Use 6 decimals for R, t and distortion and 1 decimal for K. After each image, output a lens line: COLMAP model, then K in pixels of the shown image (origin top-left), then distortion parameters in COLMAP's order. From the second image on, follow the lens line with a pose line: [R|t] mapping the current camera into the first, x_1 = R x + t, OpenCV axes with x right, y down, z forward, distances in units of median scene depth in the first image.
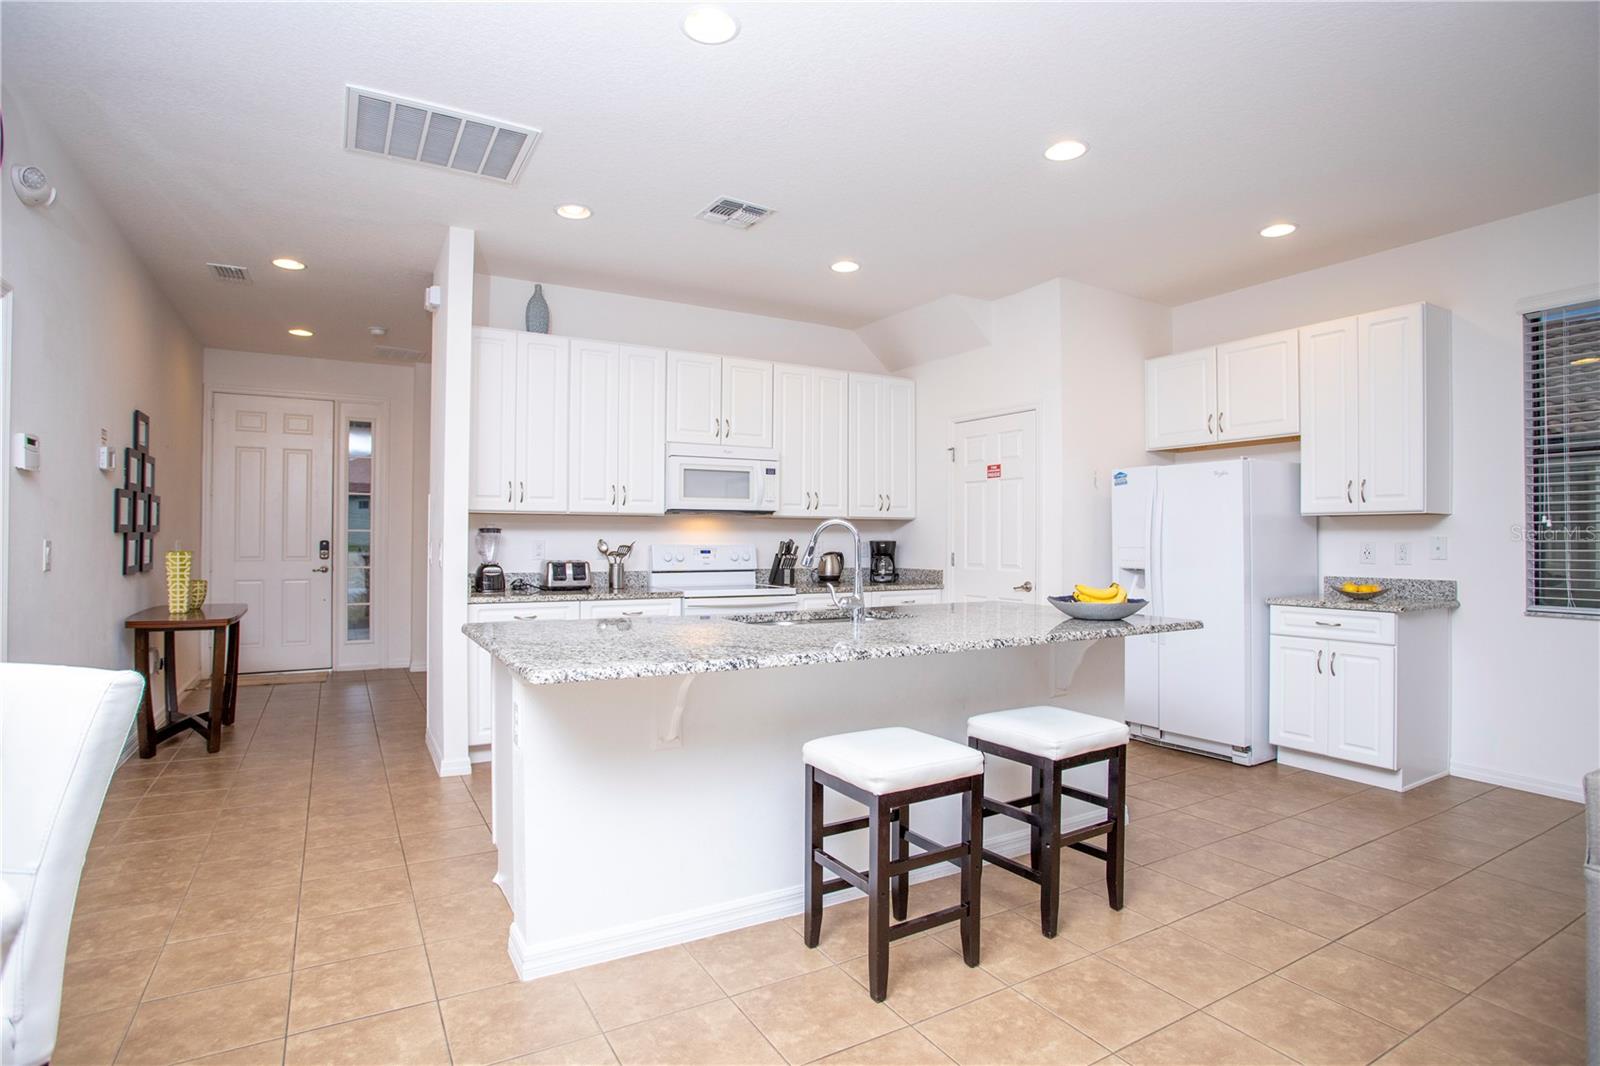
lens RADIAL K [[812.6, 0, 800.0], [0, 812.6, 533.0], [0, 0, 1]] dist [-0.074229, 0.035650]
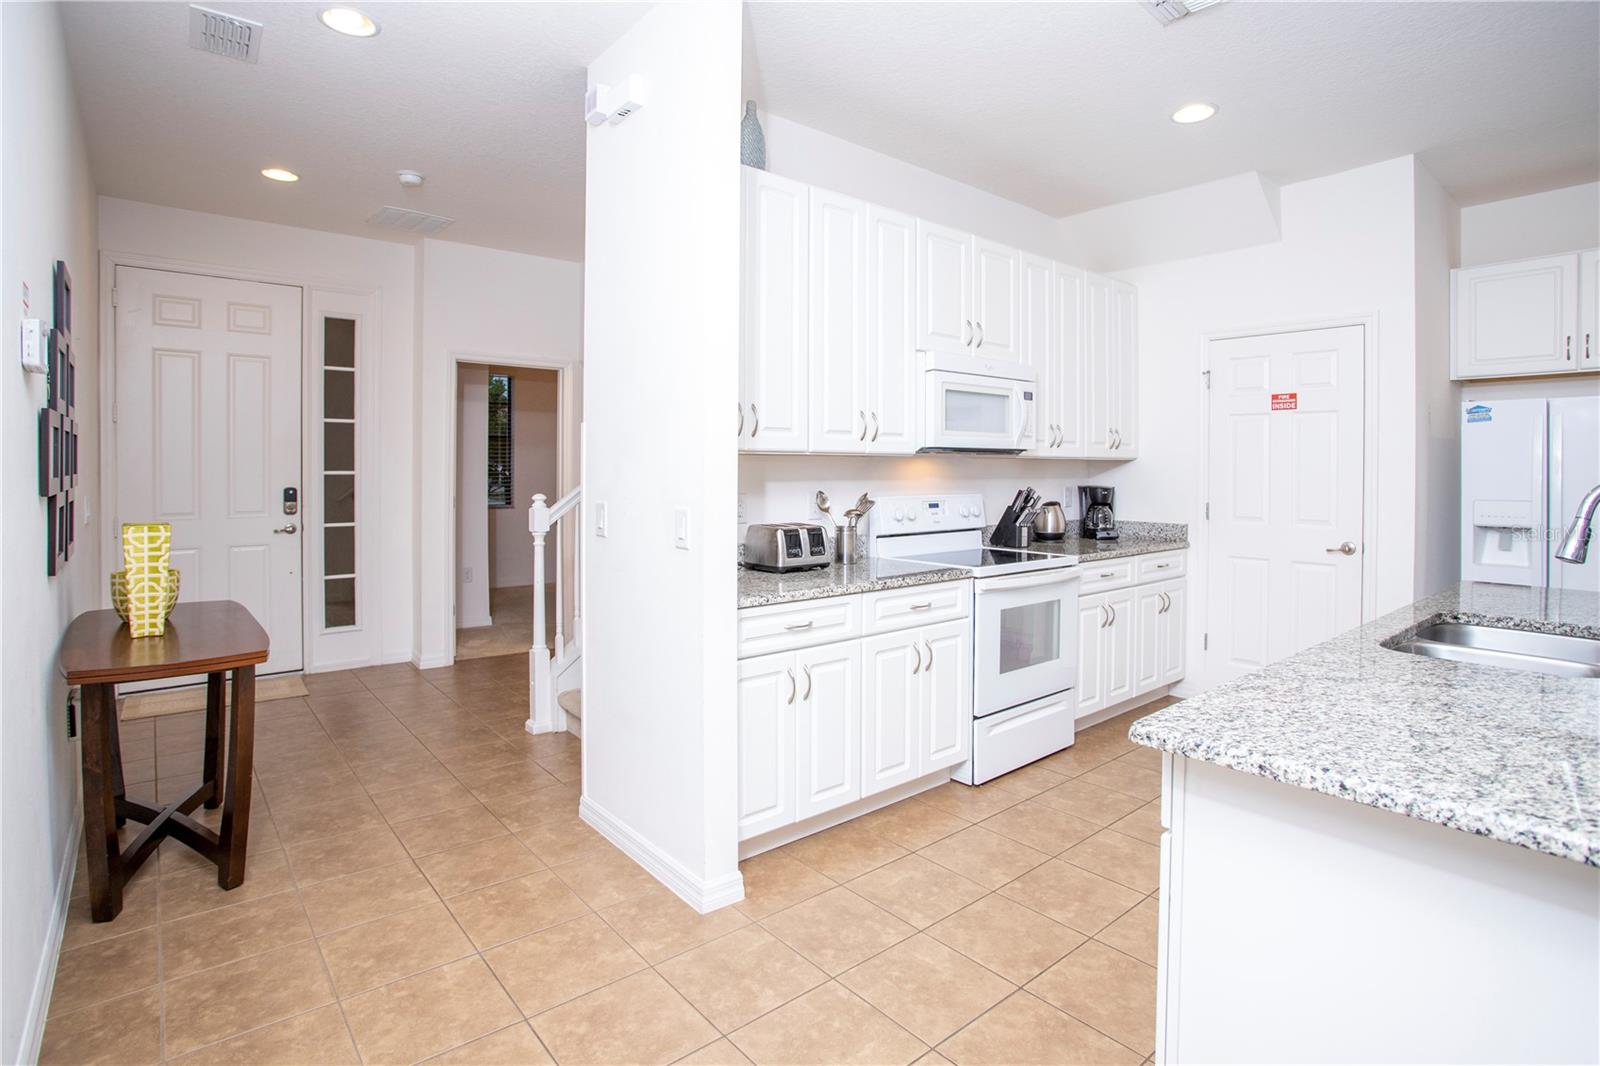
lens RADIAL K [[794.8, 0, 797.9], [0, 794.8, 481.3], [0, 0, 1]] dist [-0.044177, 0.000341]
pose [[0.985056, -0.004706, 0.172171, -0.411811], [0.000687, 0.999726, 0.023398, -0.017714], [-0.172234, -0.022930, 0.984789, 0.374031]]
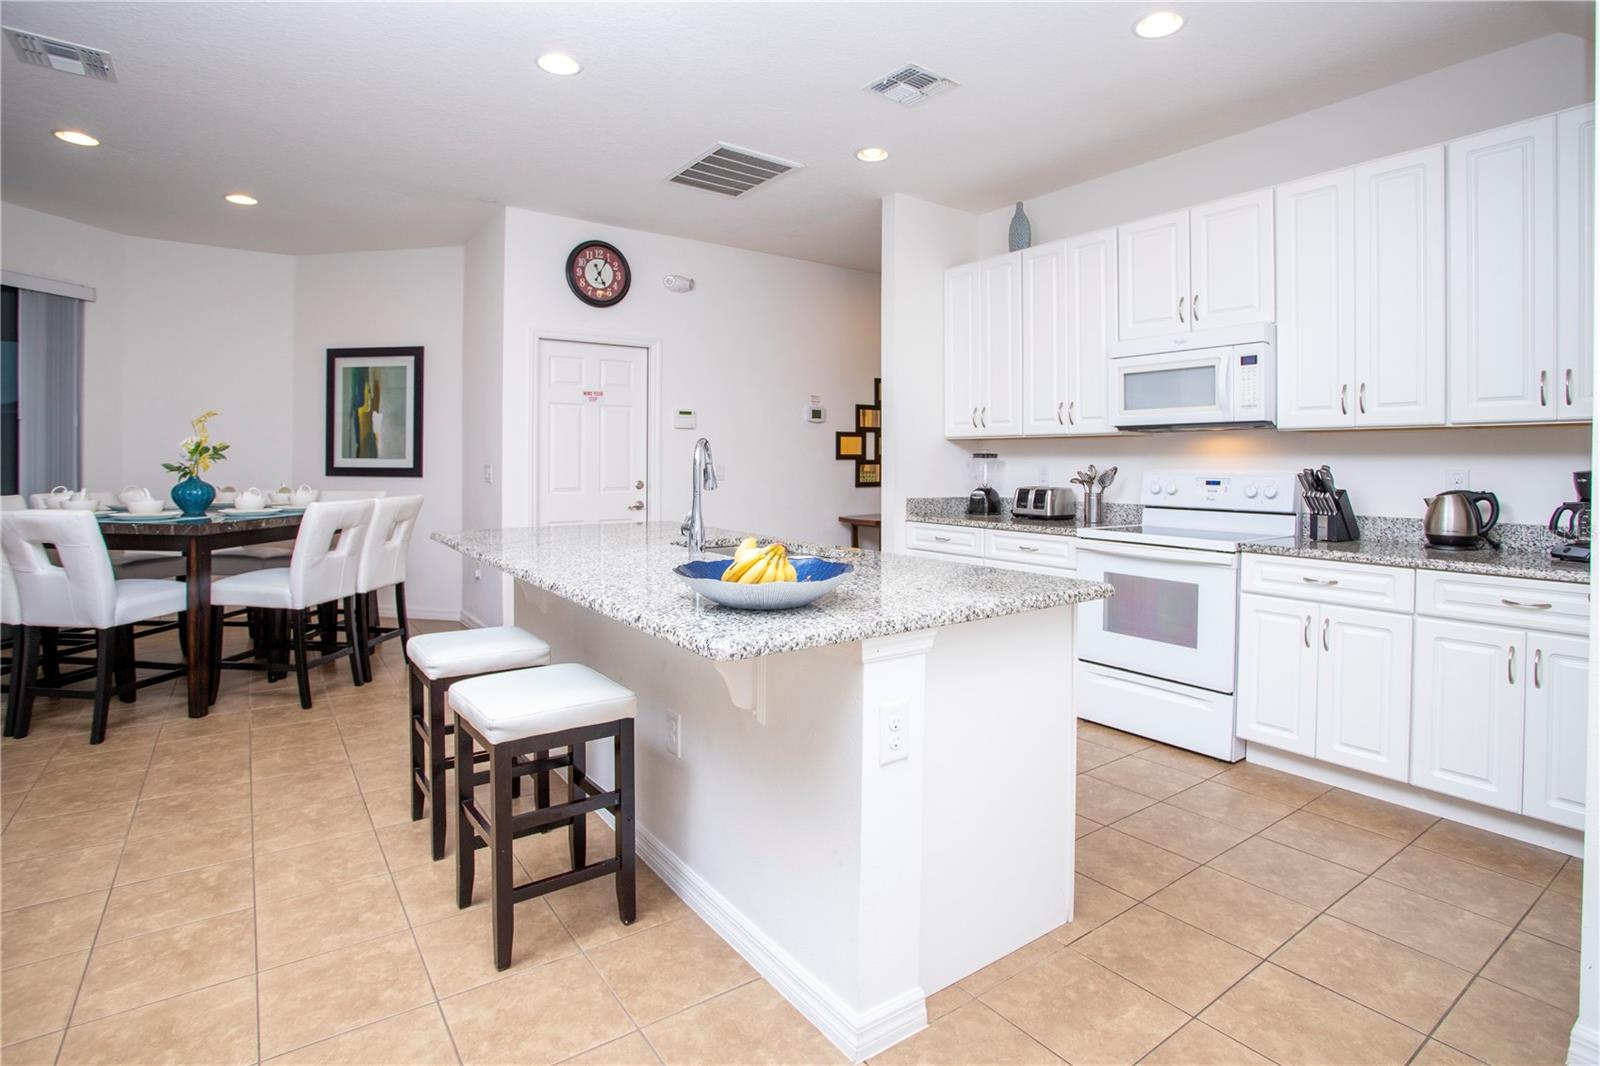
lens RADIAL K [[802.5, 0, 795.1], [0, 802.5, 465.3], [0, 0, 1]] dist [-0.061322, 0.023072]
pose [[0.089621, 0.003487, -0.995970, 0.625774], [0.005098, 0.999979, 0.003959, 0.003665], [0.995963, -0.005433, 0.089601, 0.661380]]
